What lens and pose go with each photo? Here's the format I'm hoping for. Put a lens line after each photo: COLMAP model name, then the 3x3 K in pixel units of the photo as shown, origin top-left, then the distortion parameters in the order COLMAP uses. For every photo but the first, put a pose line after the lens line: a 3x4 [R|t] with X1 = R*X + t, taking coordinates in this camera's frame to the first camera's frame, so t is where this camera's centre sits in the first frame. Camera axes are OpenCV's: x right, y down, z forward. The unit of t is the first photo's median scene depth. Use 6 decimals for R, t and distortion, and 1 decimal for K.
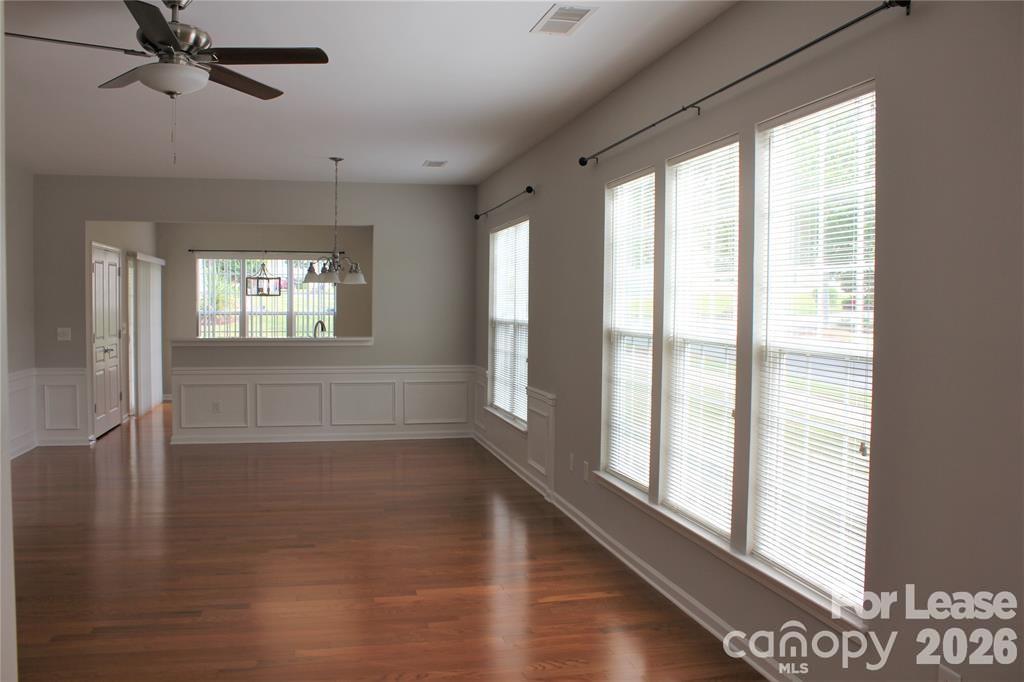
lens RADIAL K [[860.0, 0, 499.8], [0, 860.0, 342.1], [0, 0, 1]] dist [-0.168880, 0.159536]
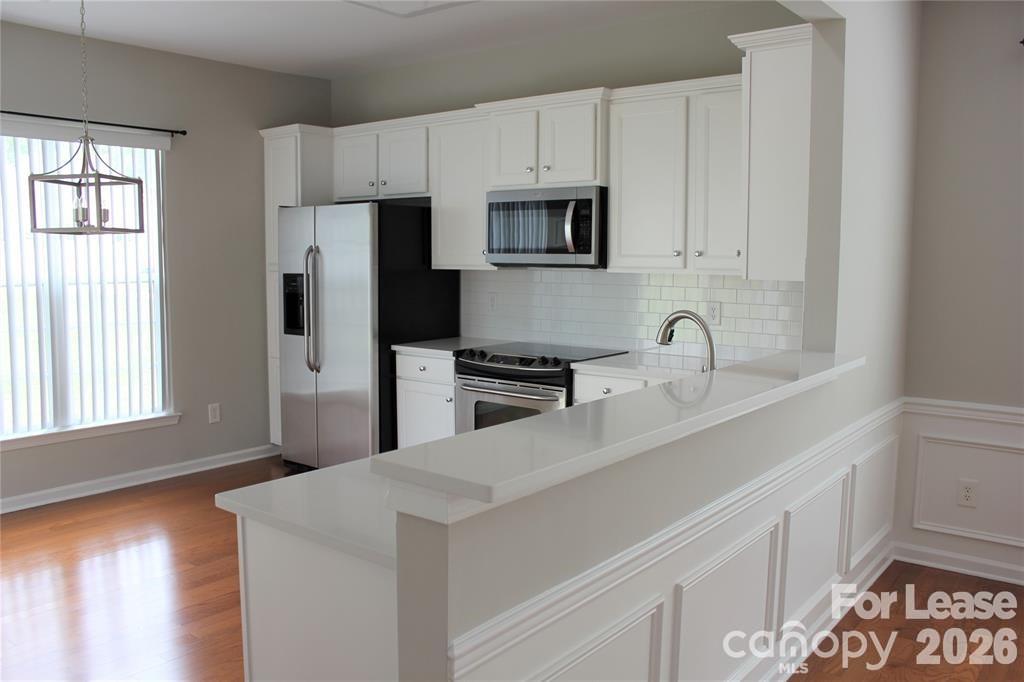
lens RADIAL K [[826.7, 0, 491.6], [0, 826.7, 337.0], [0, 0, 1]] dist [-0.154576, 0.112928]
pose [[0.786325, -0.068848, 0.613965, -0.445354], [0.030879, 0.996909, 0.072243, -0.040381], [-0.617041, -0.037848, 0.786021, 0.838063]]
